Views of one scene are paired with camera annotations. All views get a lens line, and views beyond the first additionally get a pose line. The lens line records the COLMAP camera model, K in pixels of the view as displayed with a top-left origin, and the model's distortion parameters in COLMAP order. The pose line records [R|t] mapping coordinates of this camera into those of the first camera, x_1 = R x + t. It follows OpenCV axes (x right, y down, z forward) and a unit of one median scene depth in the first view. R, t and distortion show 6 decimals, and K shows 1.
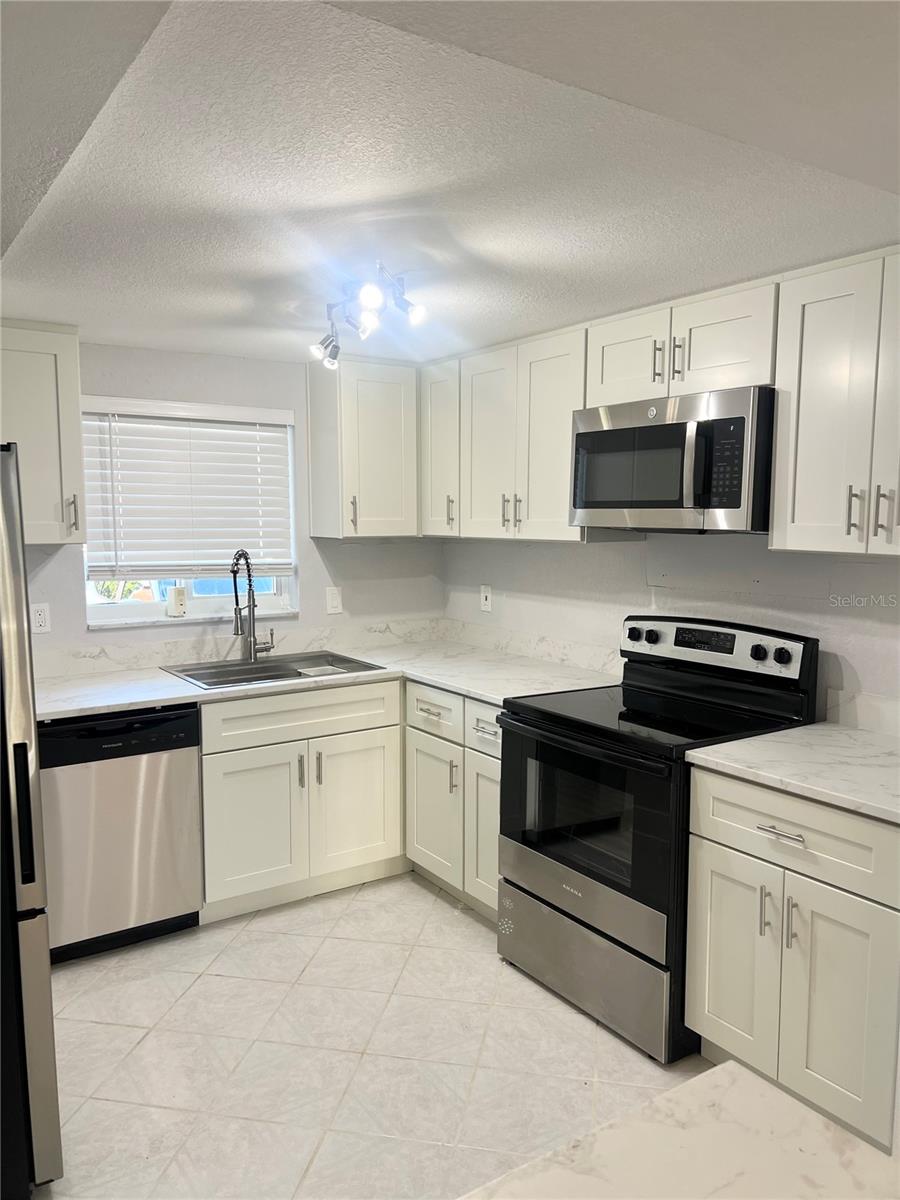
lens RADIAL K [[909.7, 0, 440.8], [0, 909.7, 602.6], [0, 0, 1]] dist [0.067608, -0.082148]
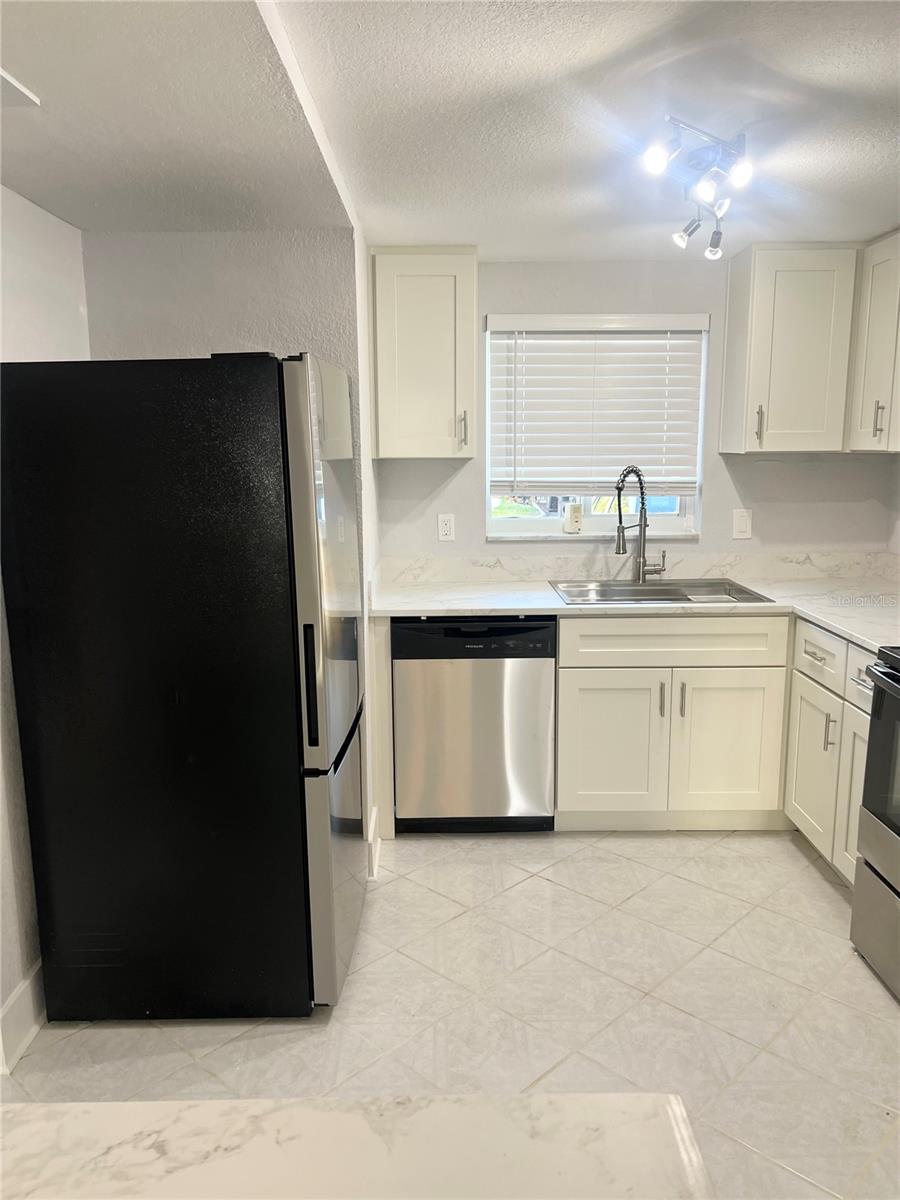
lens RADIAL K [[909.7, 0, 455.0], [0, 909.7, 607.4], [0, 0, 1]] dist [0.067608, -0.082148]
pose [[0.836223, 0.091431, -0.540714, 0.169680], [-0.048621, 0.994481, 0.092968, 0.010607], [0.546230, -0.051452, 0.836053, 0.088617]]
